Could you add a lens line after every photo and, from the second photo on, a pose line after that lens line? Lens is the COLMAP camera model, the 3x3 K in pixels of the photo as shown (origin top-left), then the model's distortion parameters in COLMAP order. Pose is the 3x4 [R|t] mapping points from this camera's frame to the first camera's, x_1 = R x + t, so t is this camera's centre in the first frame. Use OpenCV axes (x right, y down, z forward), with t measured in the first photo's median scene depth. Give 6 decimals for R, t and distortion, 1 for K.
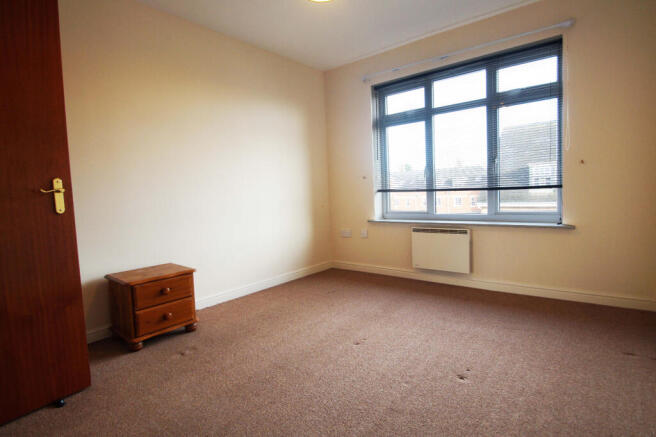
lens RADIAL K [[321.7, 0, 328.3], [0, 321.7, 209.1], [0, 0, 1]] dist [-0.021486, 0.000074]
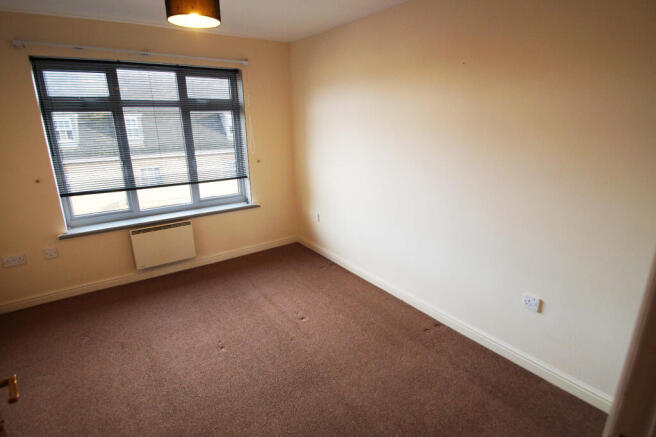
lens RADIAL K [[321.7, 0, 328.3], [0, 321.7, 209.1], [0, 0, 1]] dist [-0.021486, 0.000074]
pose [[0.313156, -0.210275, 0.926131, -0.412229], [0.073085, 0.977624, 0.197254, -0.147692], [-0.946885, 0.005915, 0.321517, 0.142601]]
